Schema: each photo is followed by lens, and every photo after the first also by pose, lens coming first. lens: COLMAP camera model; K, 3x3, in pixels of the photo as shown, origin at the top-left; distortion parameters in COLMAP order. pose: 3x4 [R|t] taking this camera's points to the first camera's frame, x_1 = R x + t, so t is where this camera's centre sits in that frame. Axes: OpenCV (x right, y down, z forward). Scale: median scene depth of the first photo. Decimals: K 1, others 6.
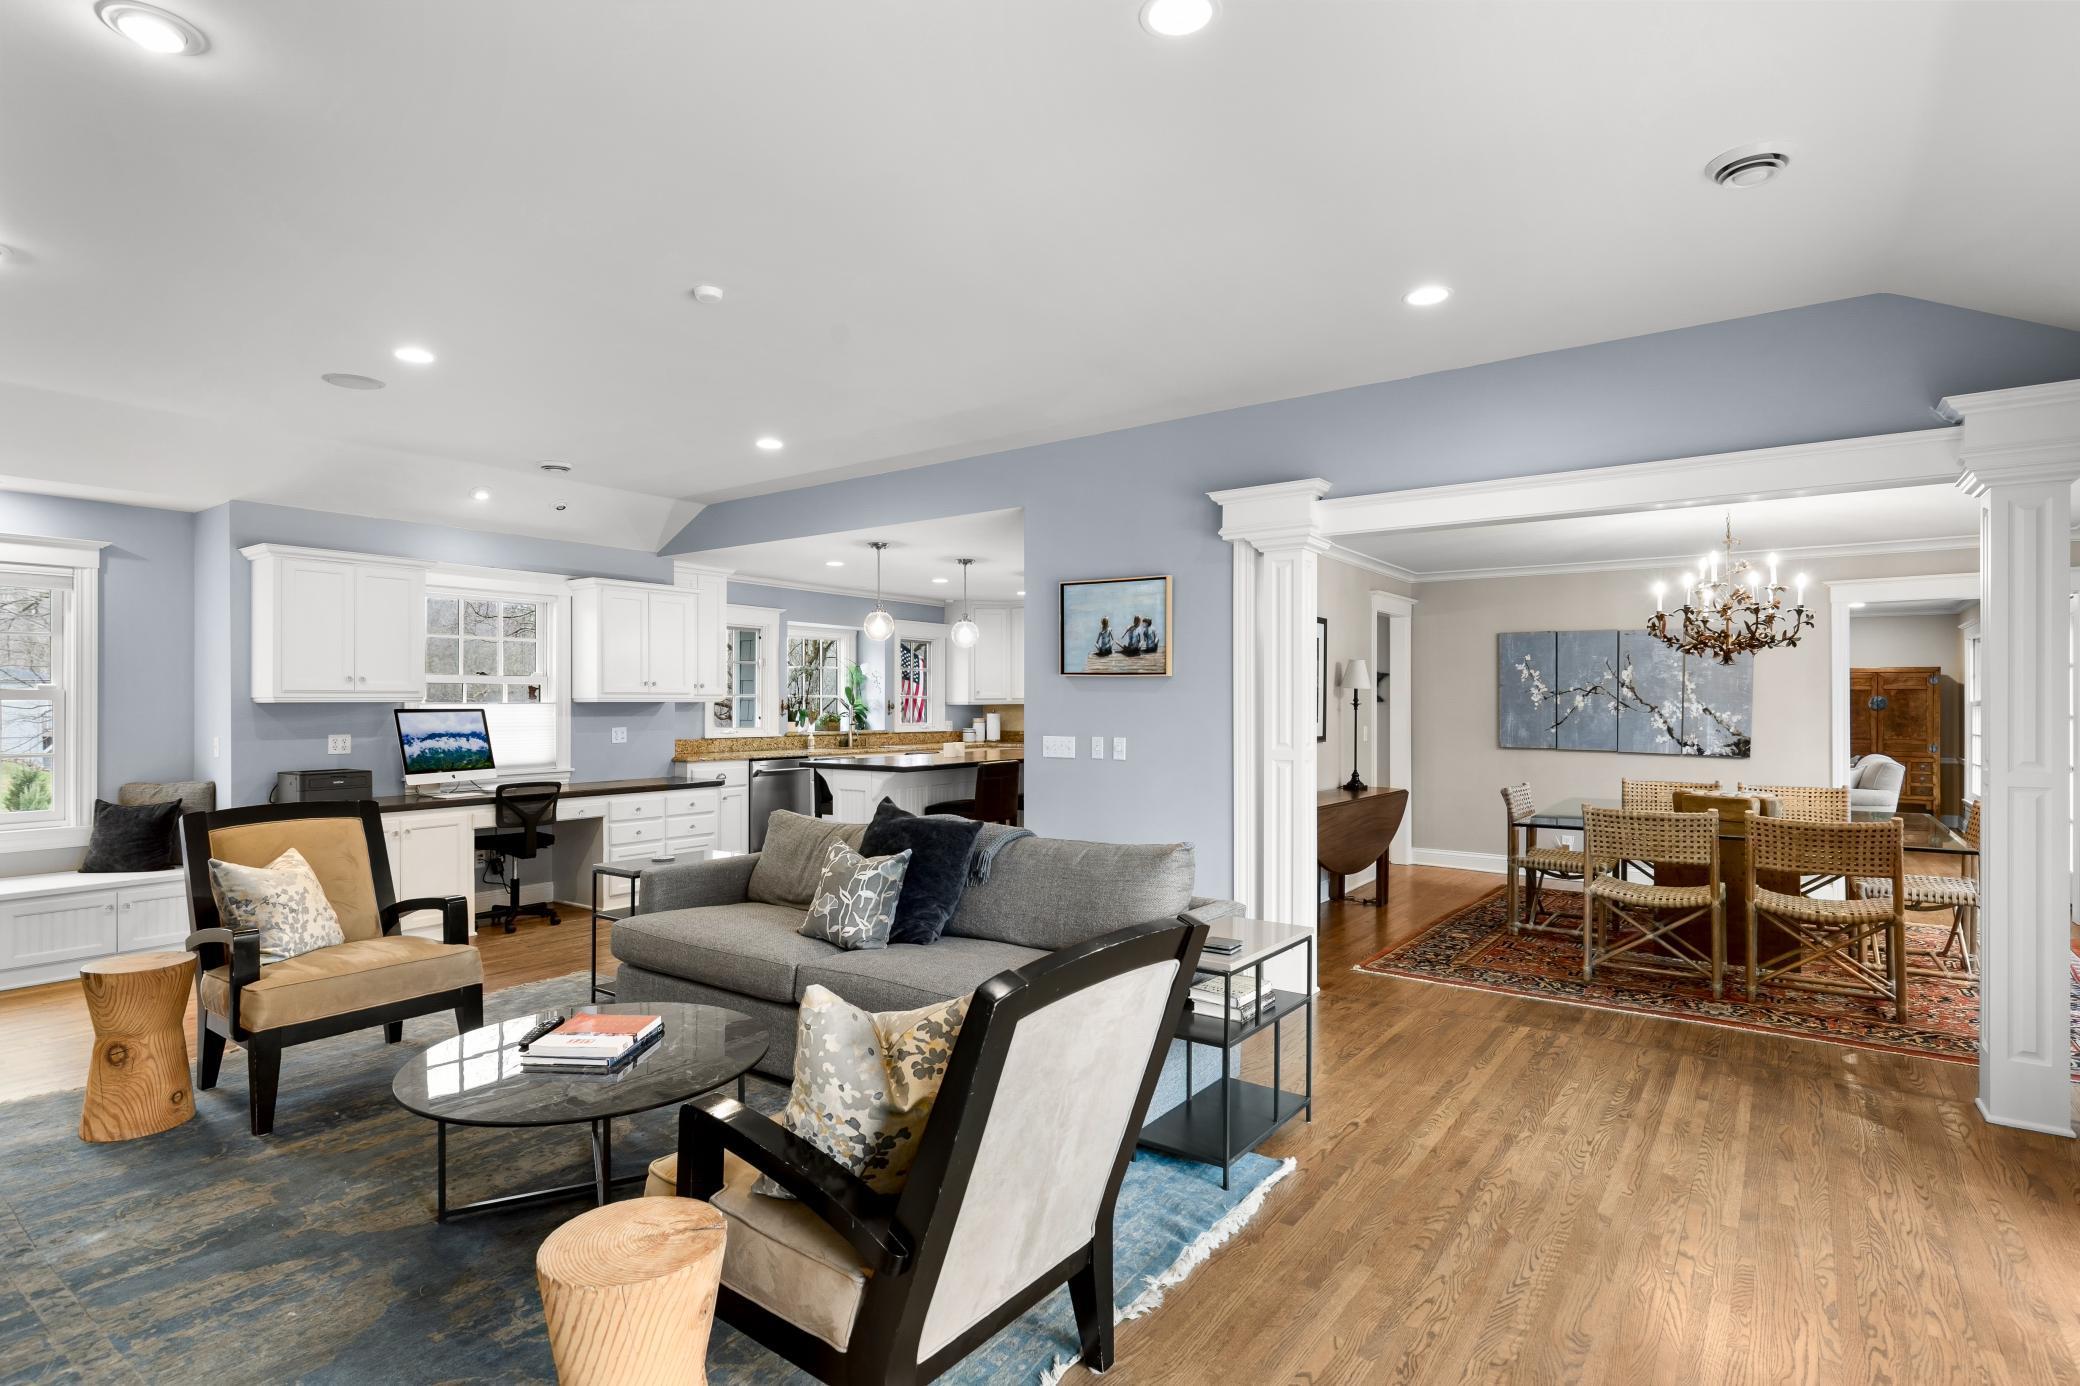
lens RADIAL K [[1048.6, 0, 1020.2], [0, 1048.6, 691.9], [0, 0, 1]] dist [0.002560, -0.001277]
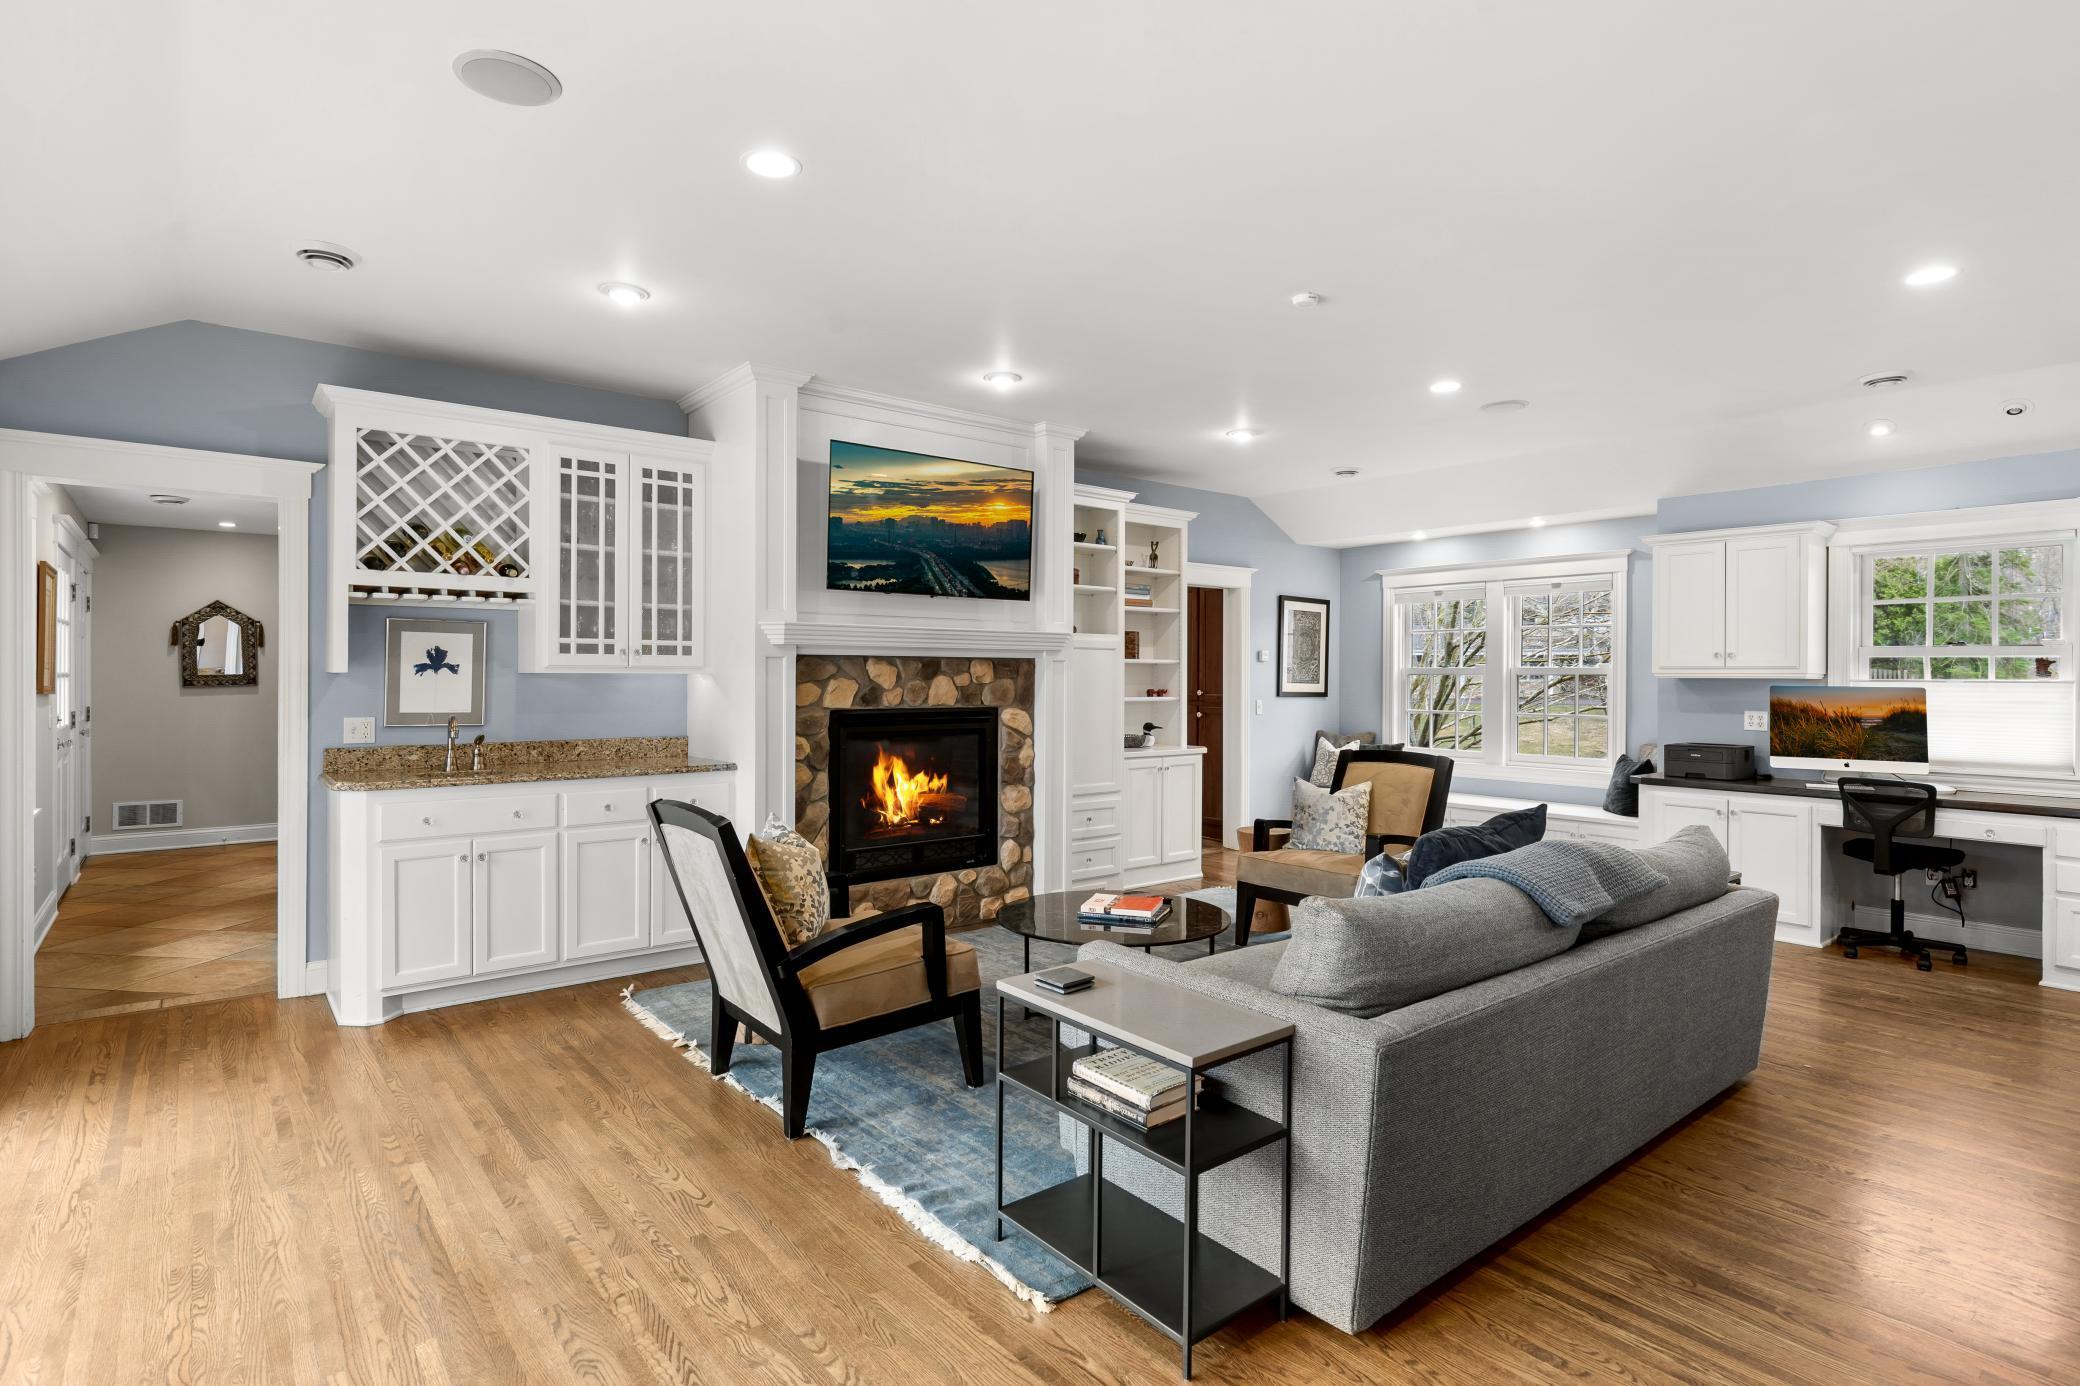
lens RADIAL K [[1048.6, 0, 1028.8], [0, 1048.6, 672.7], [0, 0, 1]] dist [0.002560, -0.001277]
pose [[-0.250478, -0.002955, -0.968118, 0.395807], [0.001665, 0.999993, -0.003483, 0.005474], [0.968121, -0.002484, -0.250472, 0.479982]]
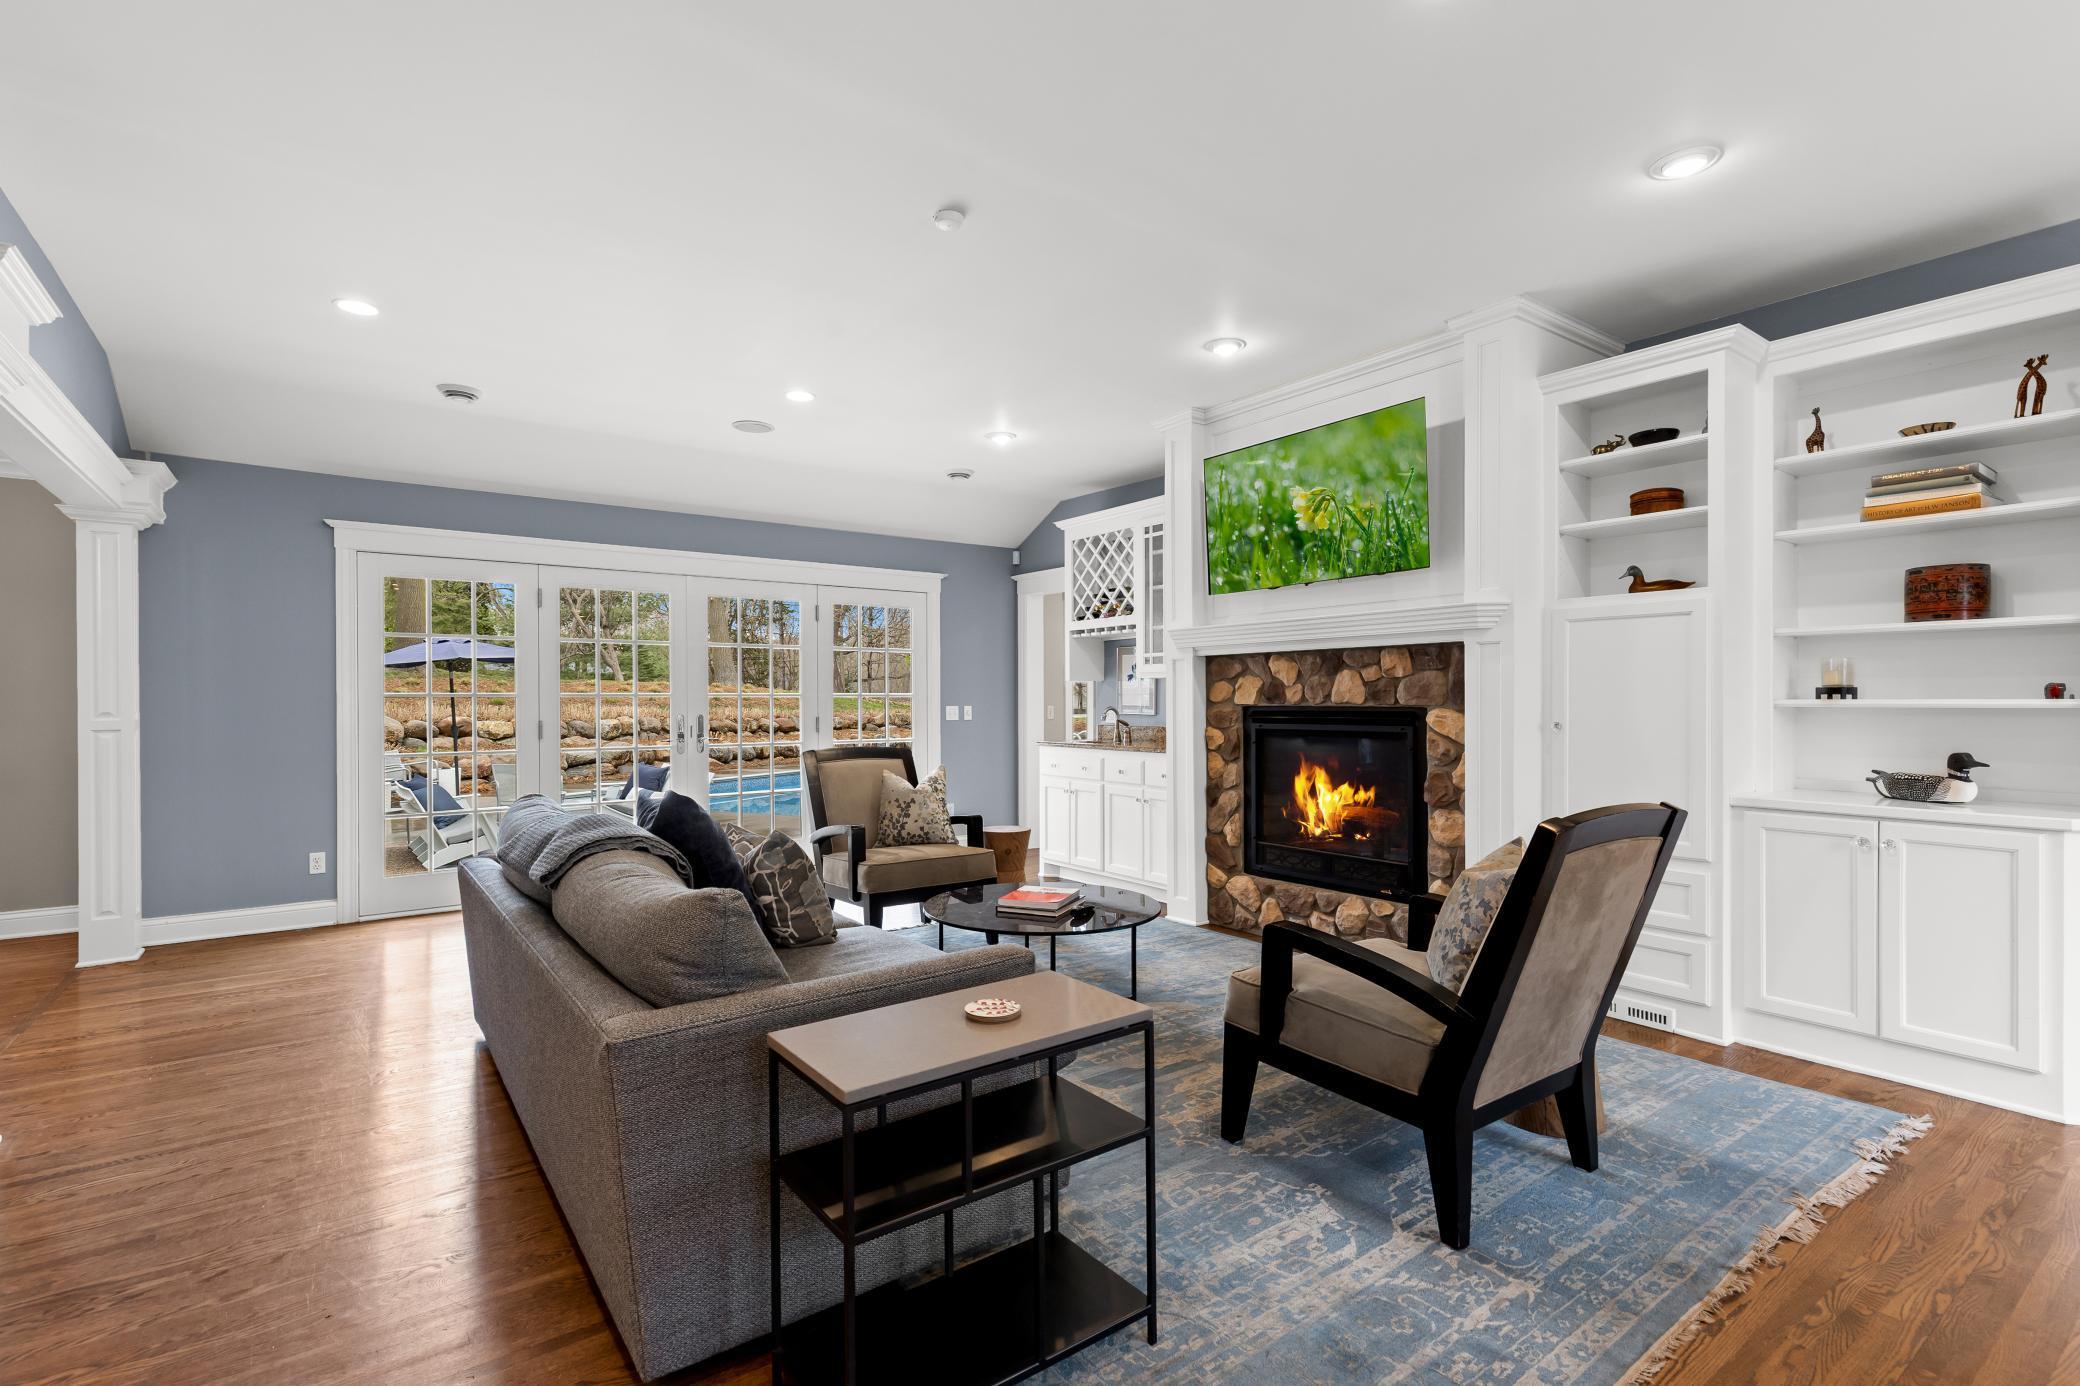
lens RADIAL K [[947.8, 0, 1025.7], [0, 947.8, 700.6], [0, 0, 1]] dist [0.010595, -0.002161]
pose [[-0.954225, 0.002712, 0.299078, -0.294045], [0.000926, 0.999981, -0.006116, 0.027528], [-0.299089, -0.005559, -0.954209, 0.859303]]
